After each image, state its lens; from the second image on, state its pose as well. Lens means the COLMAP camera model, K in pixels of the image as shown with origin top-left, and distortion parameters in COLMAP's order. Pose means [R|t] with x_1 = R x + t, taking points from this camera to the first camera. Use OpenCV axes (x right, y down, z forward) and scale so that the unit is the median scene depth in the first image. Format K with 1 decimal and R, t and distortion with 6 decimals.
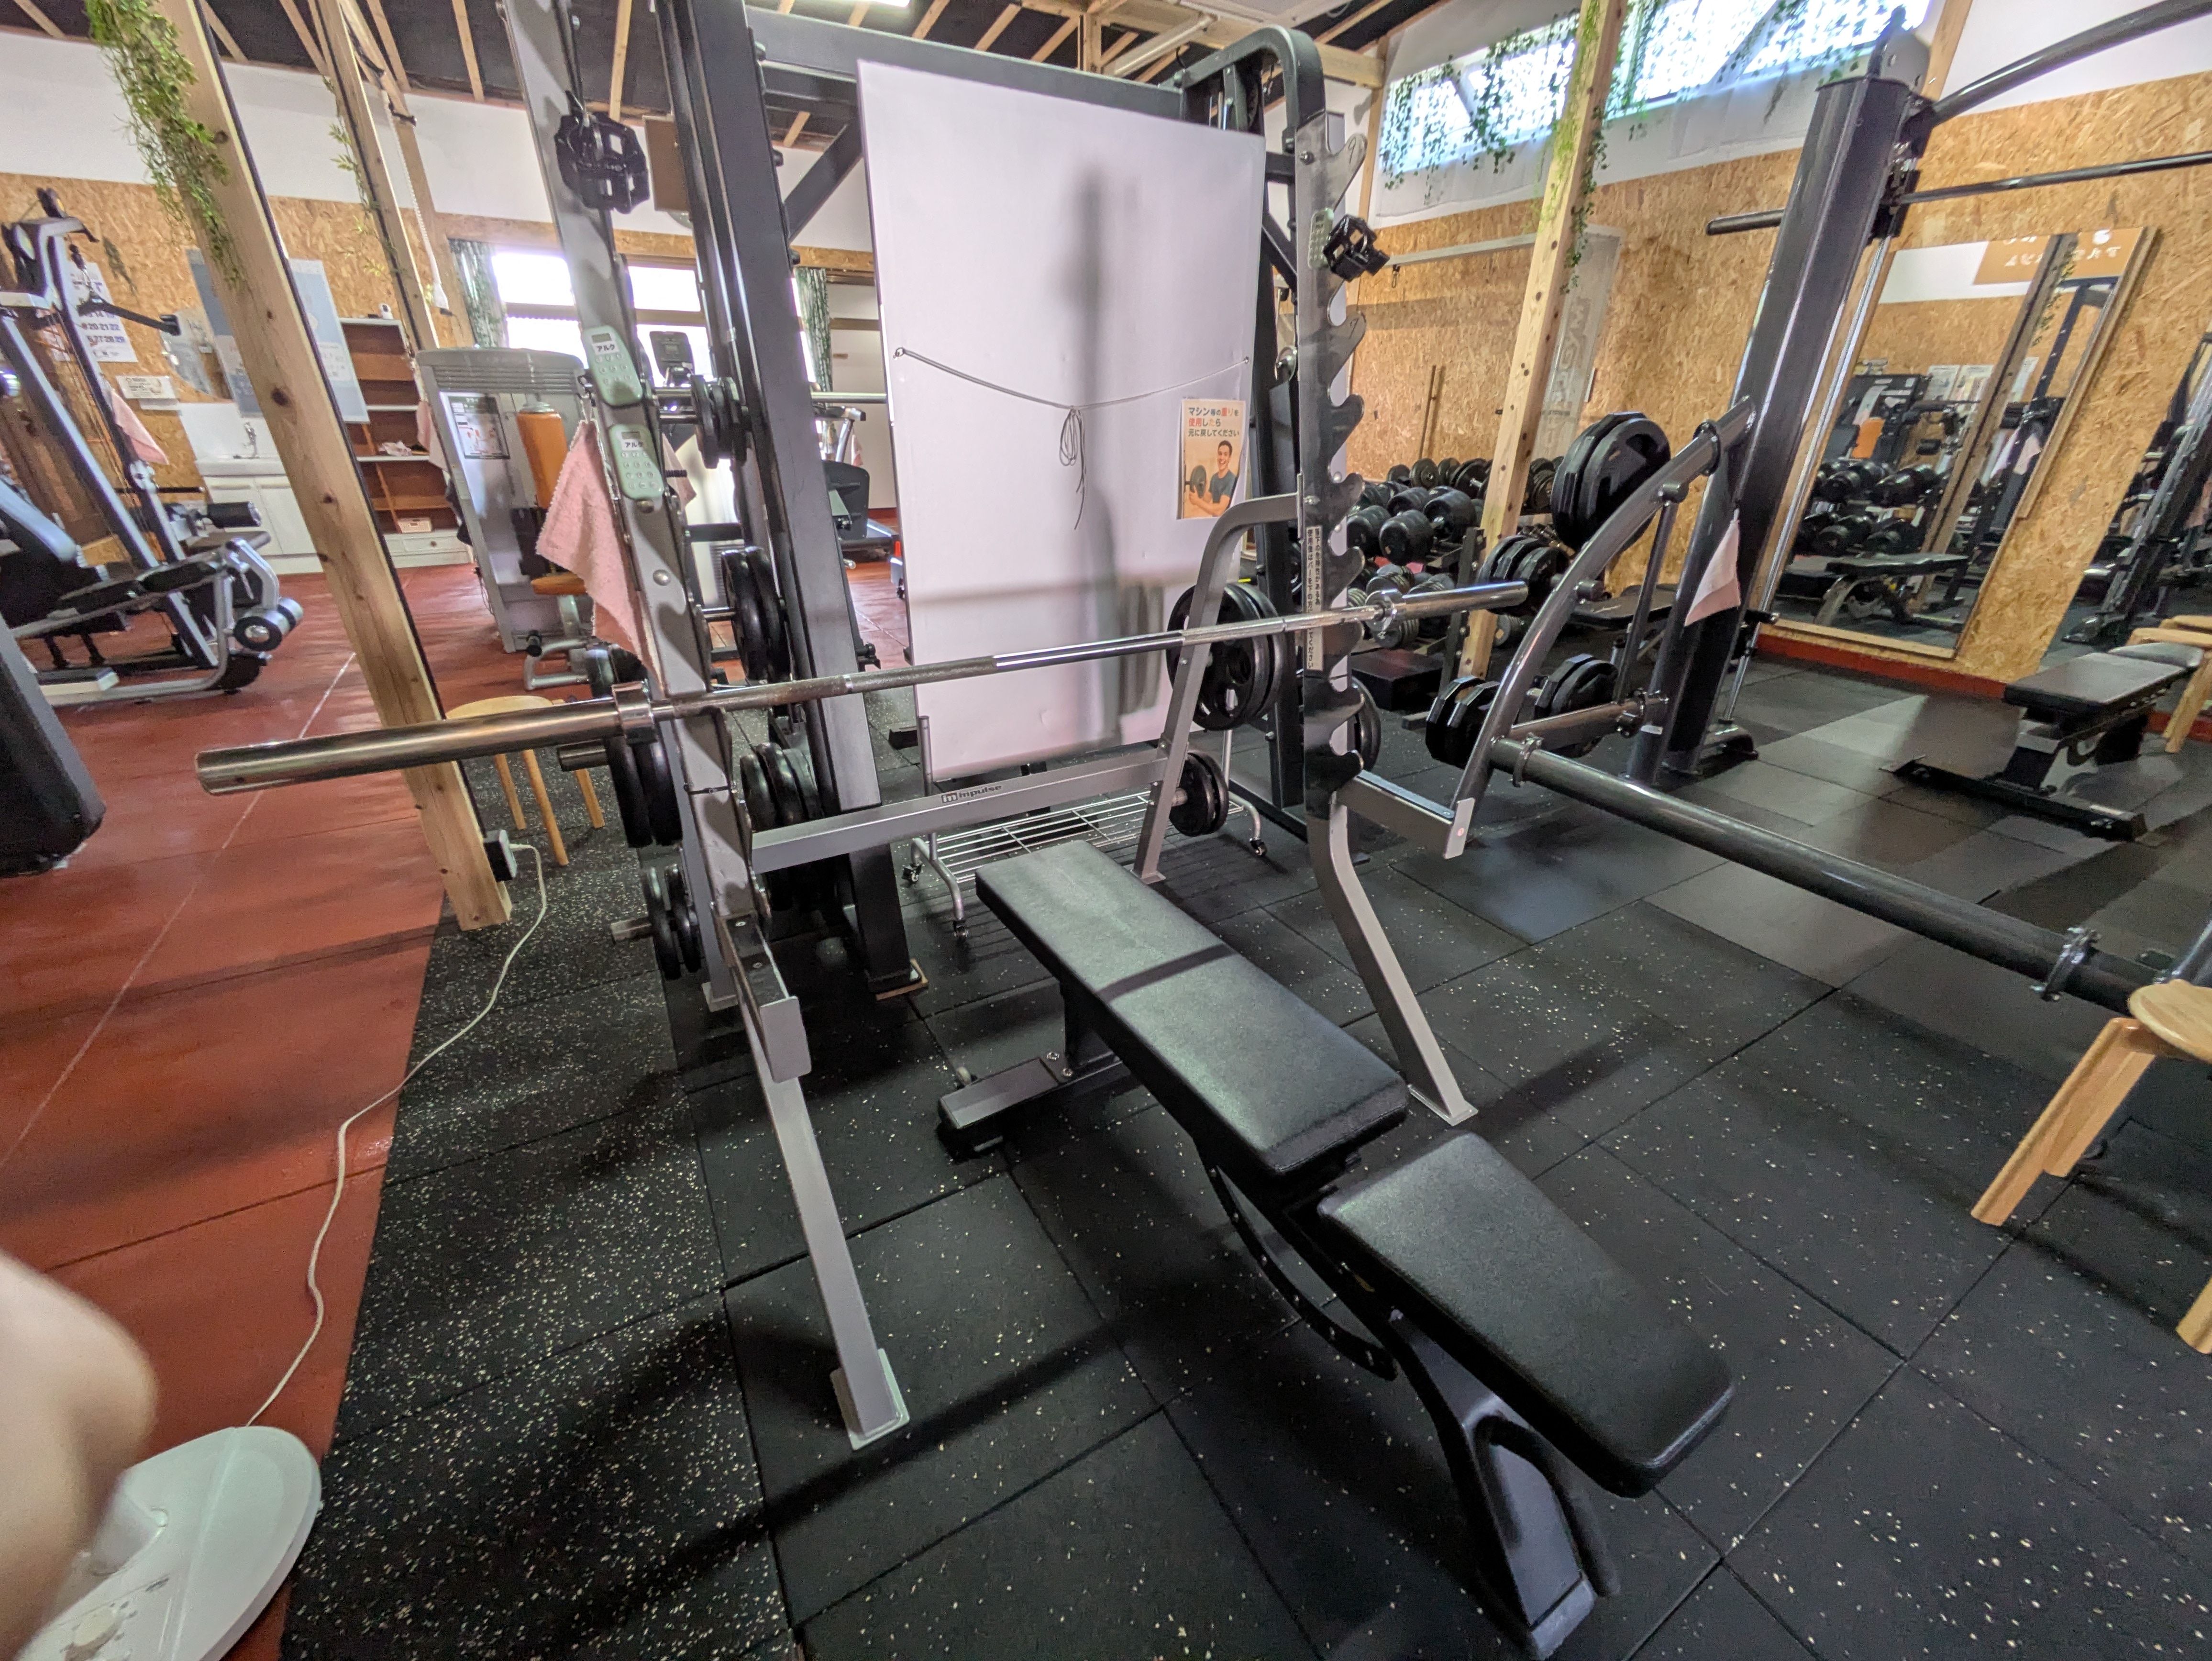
lens RADIAL K [[872.9, 0, 1110.4], [0, 872.9, 836.5], [0, 0, 1]] dist [0.006155, -0.001545]
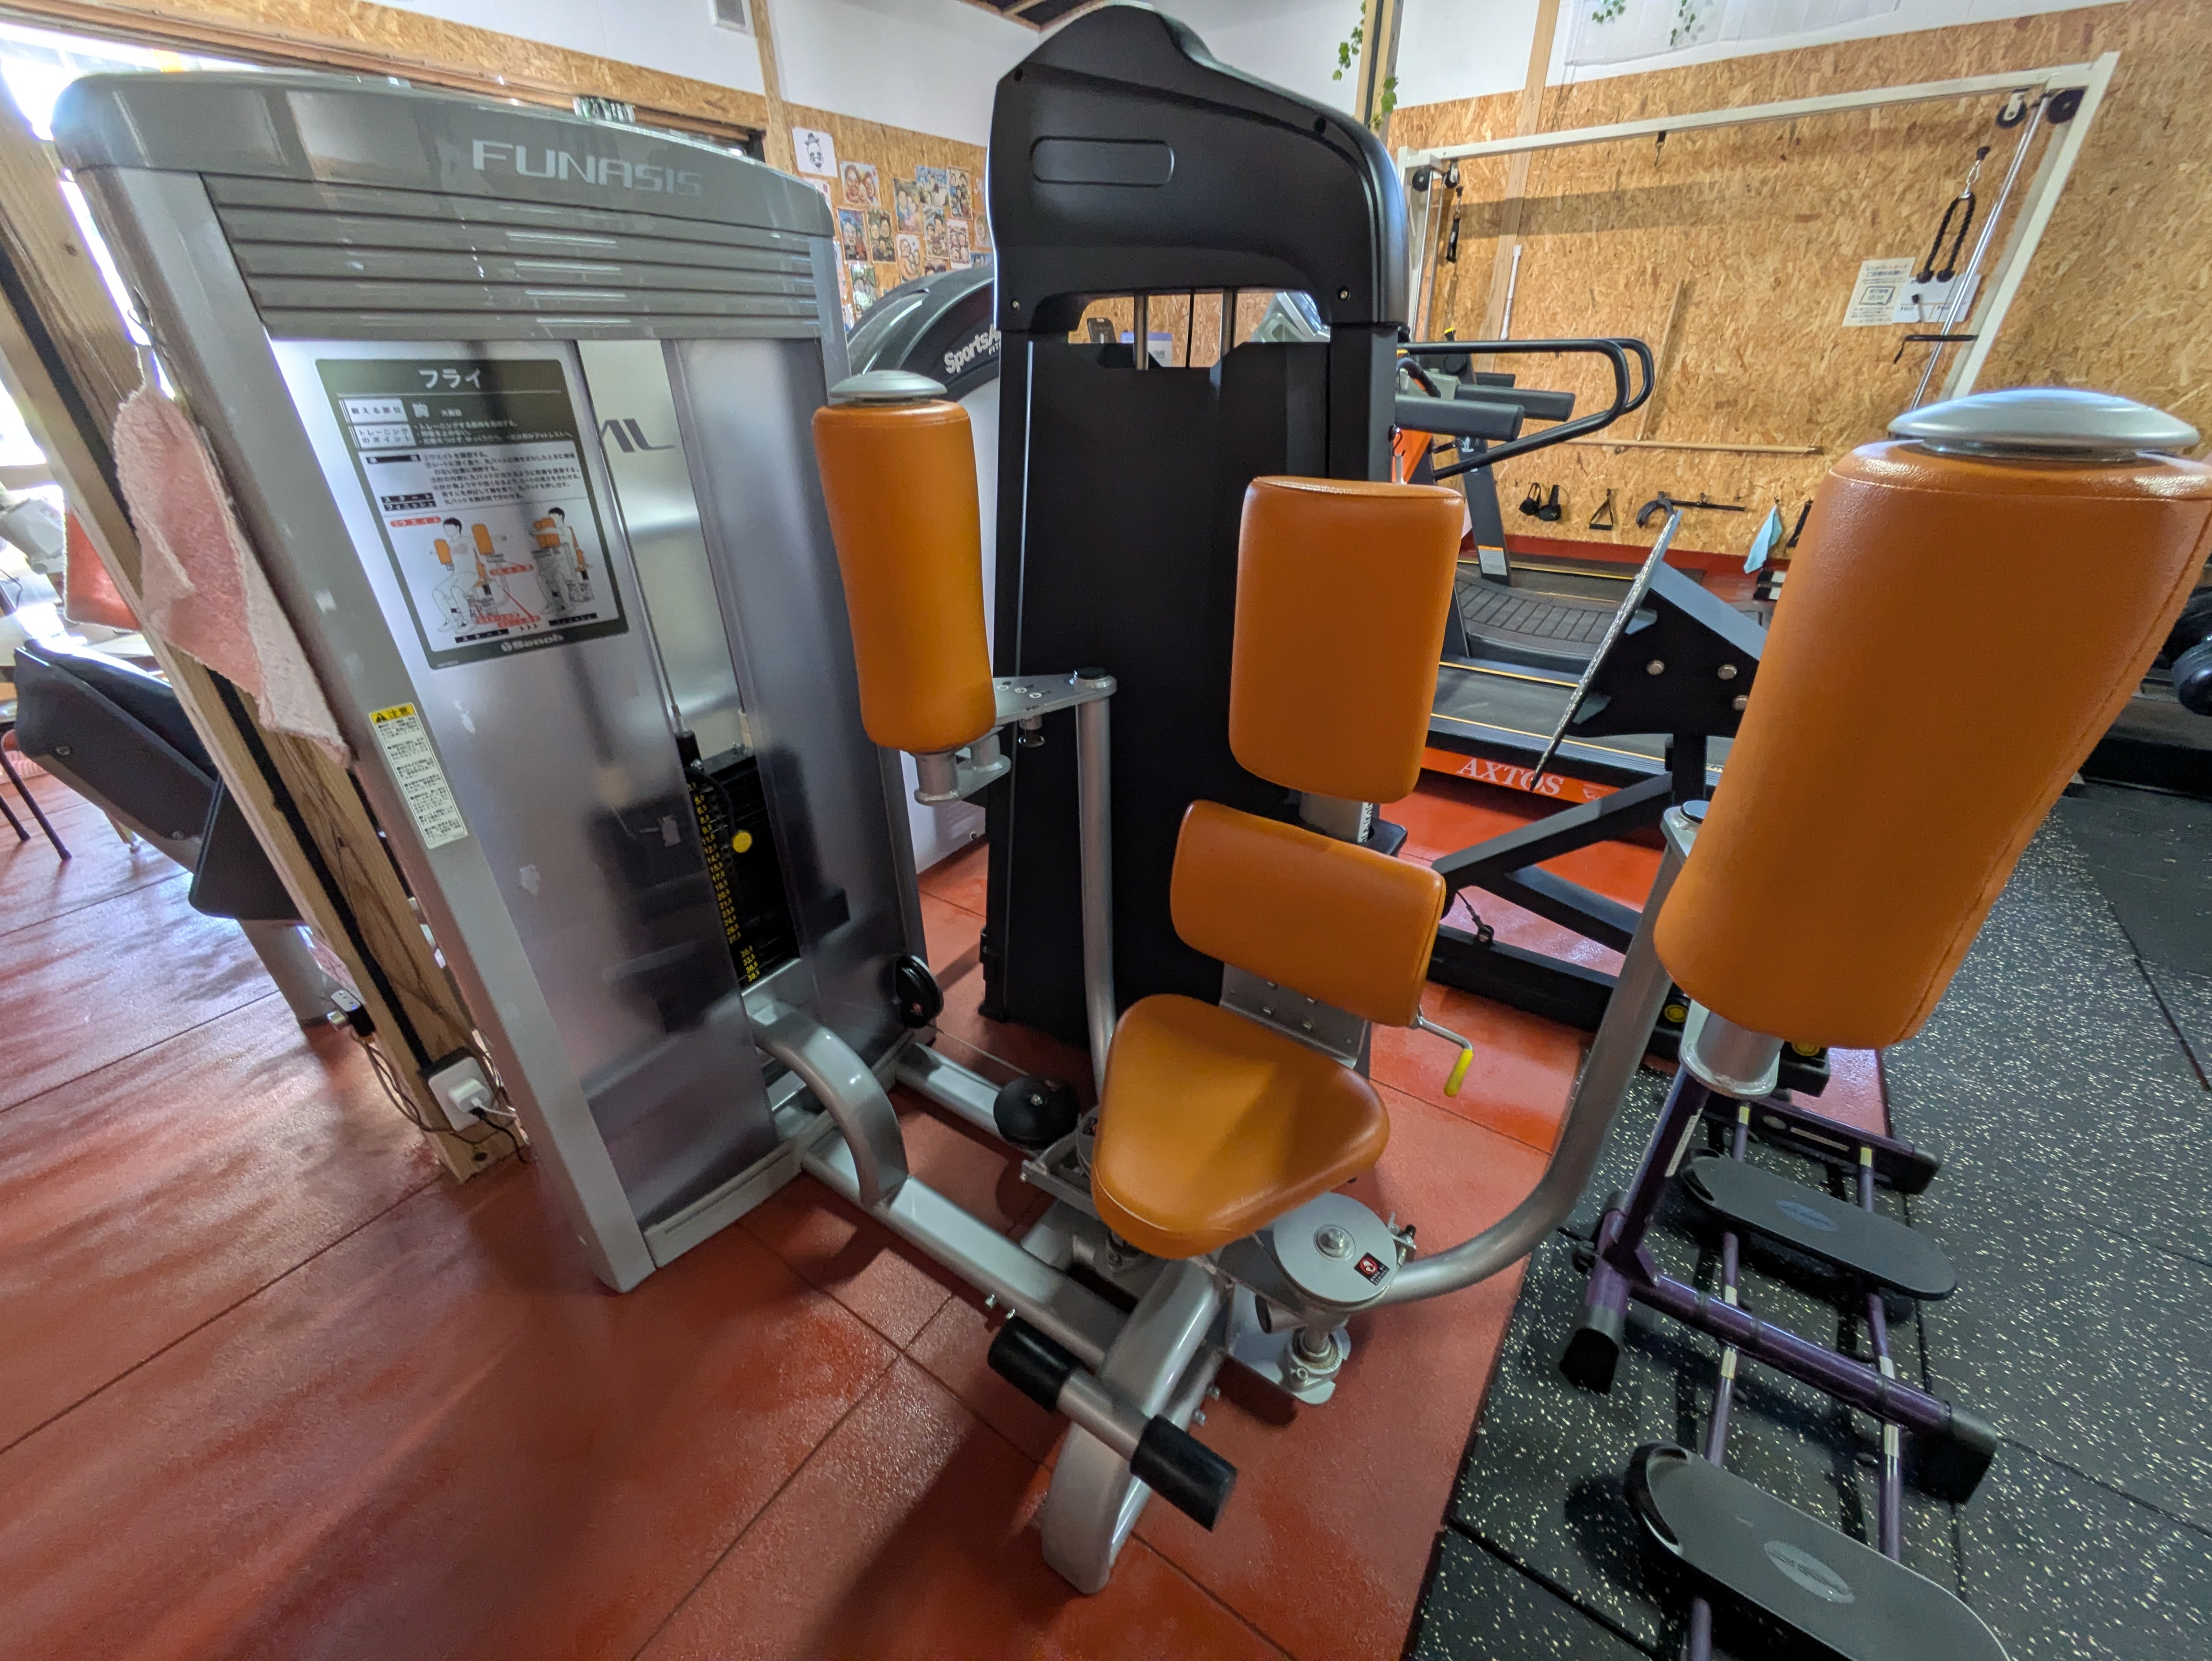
lens RADIAL K [[879.7, 0, 1106.0], [0, 879.7, 830.5], [0, 0, 1]] dist [0.016780, -0.003153]
pose [[0.906569, -0.210390, 0.365881, -0.449072], [0.200909, 0.977499, 0.064278, -0.234584], [-0.371171, 0.015236, 0.928439, 0.499487]]
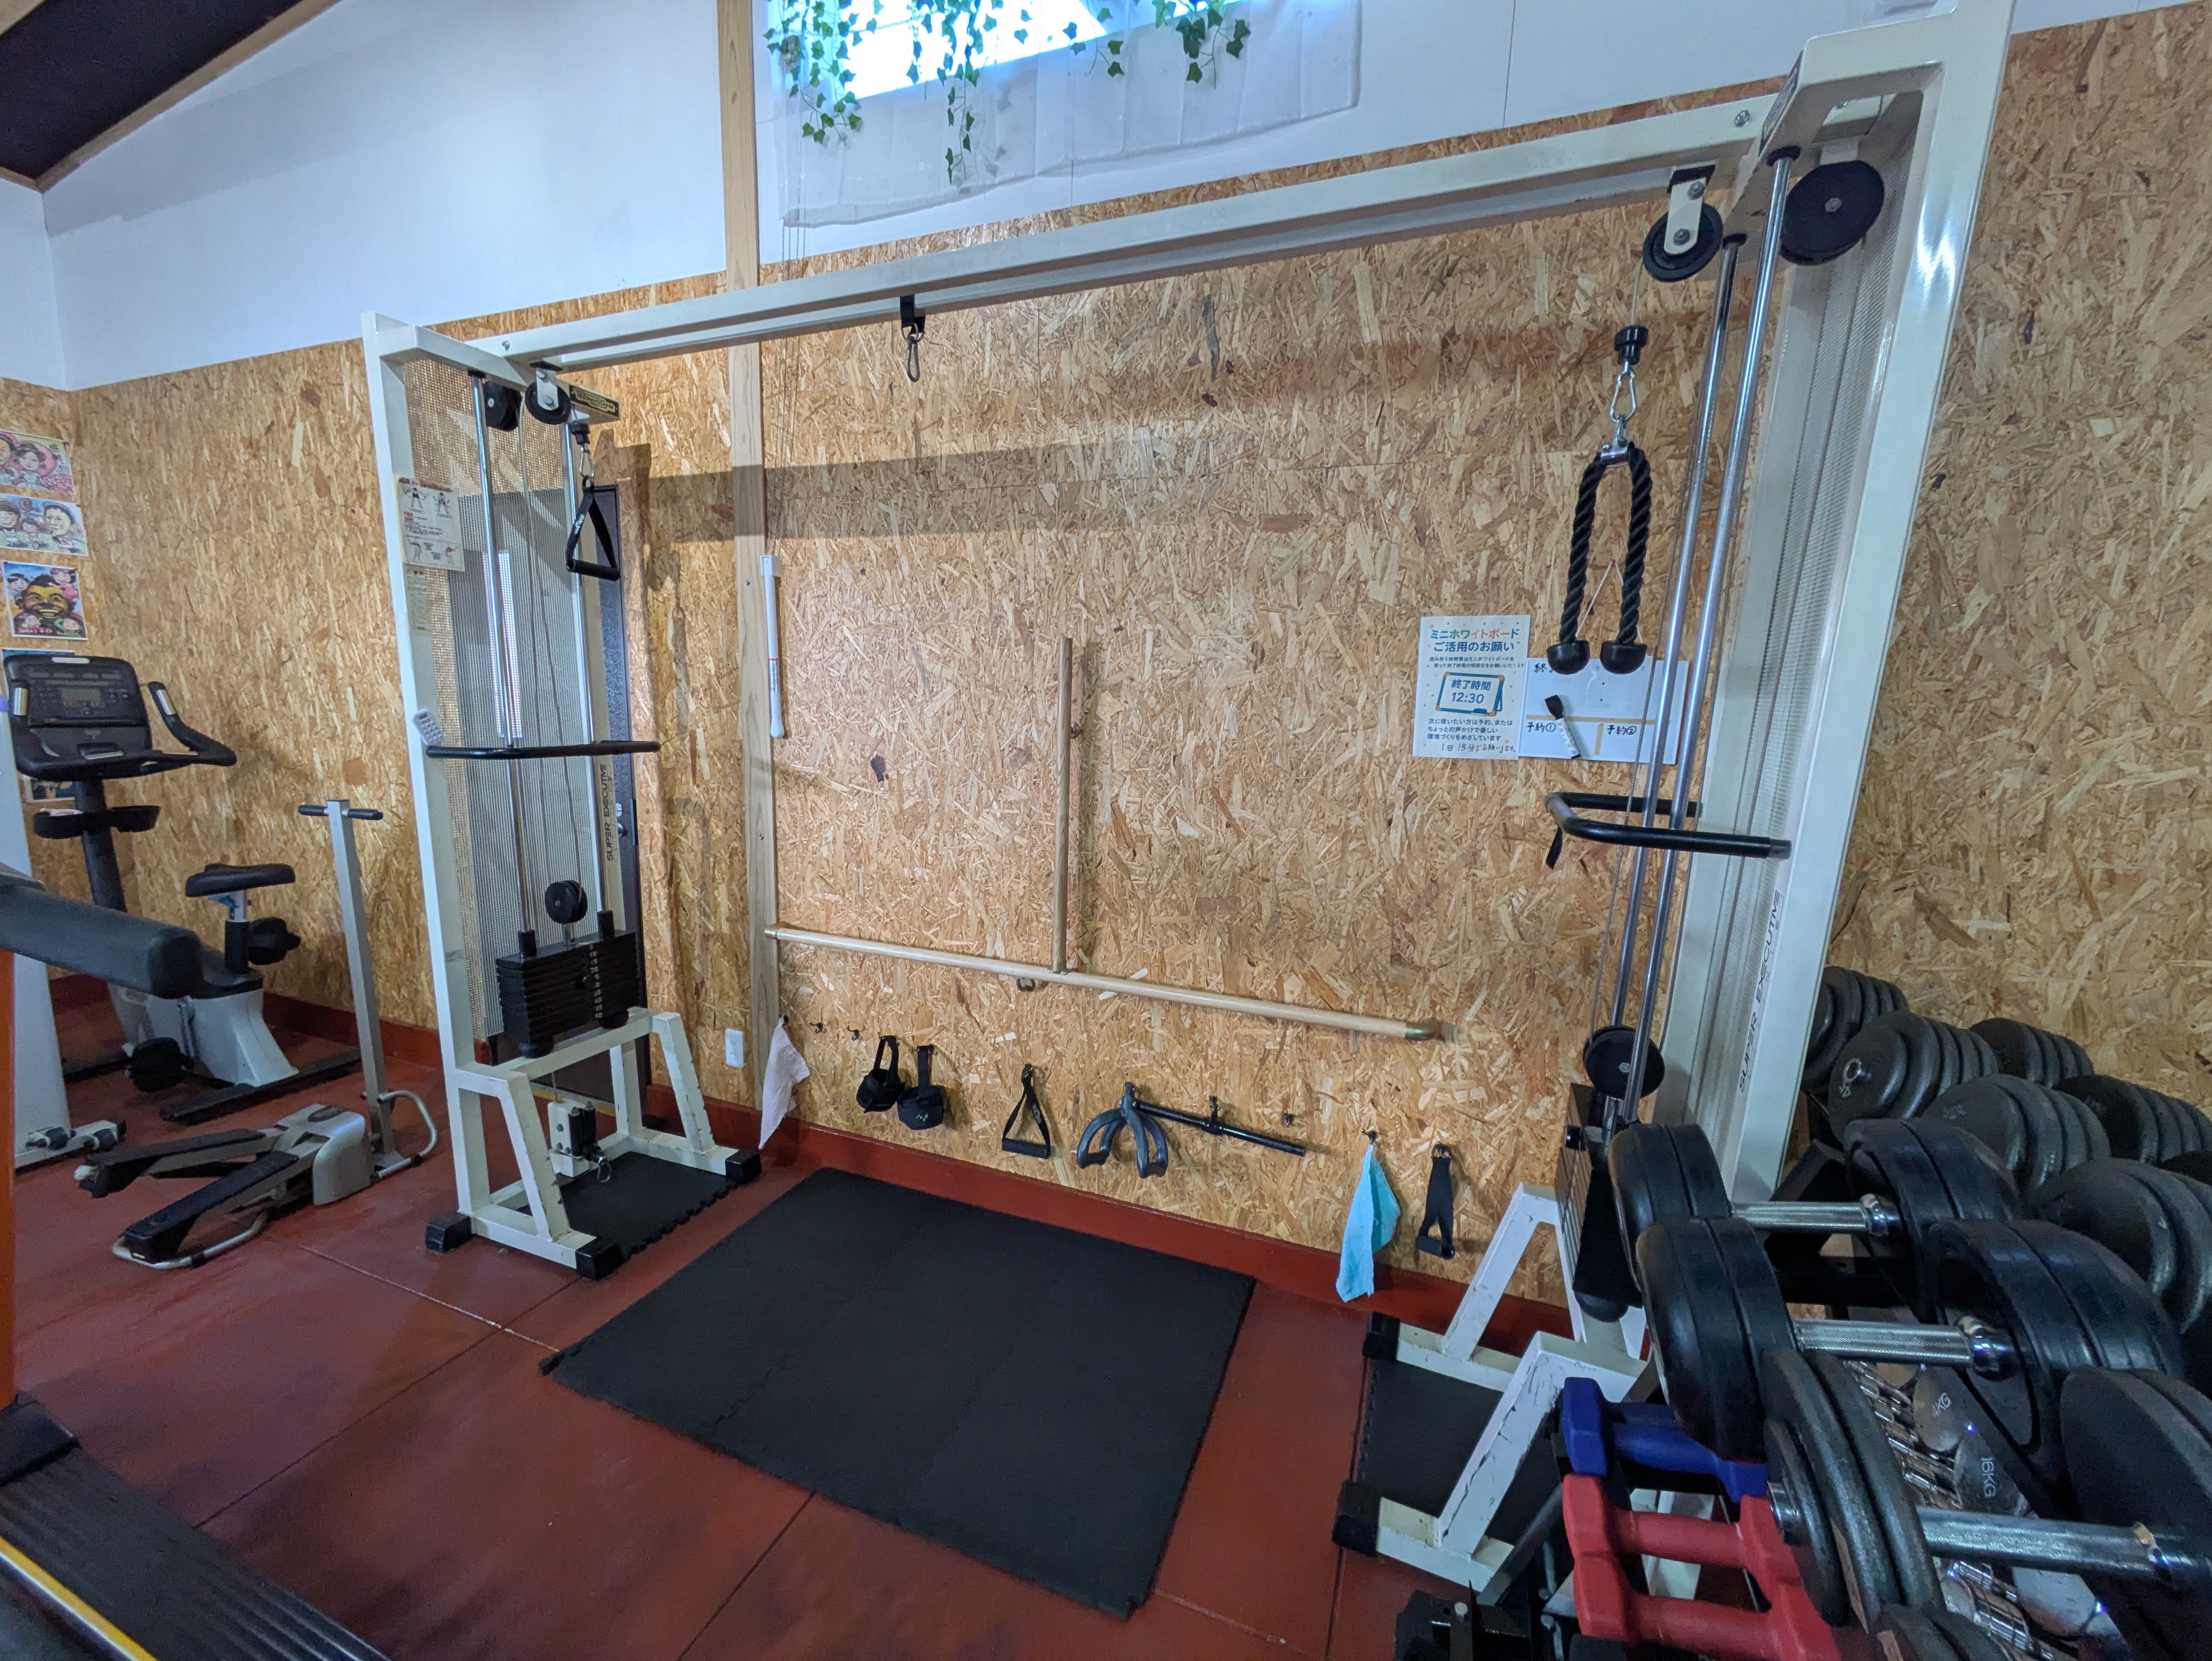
lens RADIAL K [[872.9, 0, 1110.4], [0, 872.9, 836.5], [0, 0, 1]] dist [0.006155, -0.001545]
pose [[0.785075, -0.080116, 0.614197, 0.187505], [0.259006, 0.943206, -0.208033, -0.409139], [-0.562648, 0.322402, 0.761238, 0.789502]]
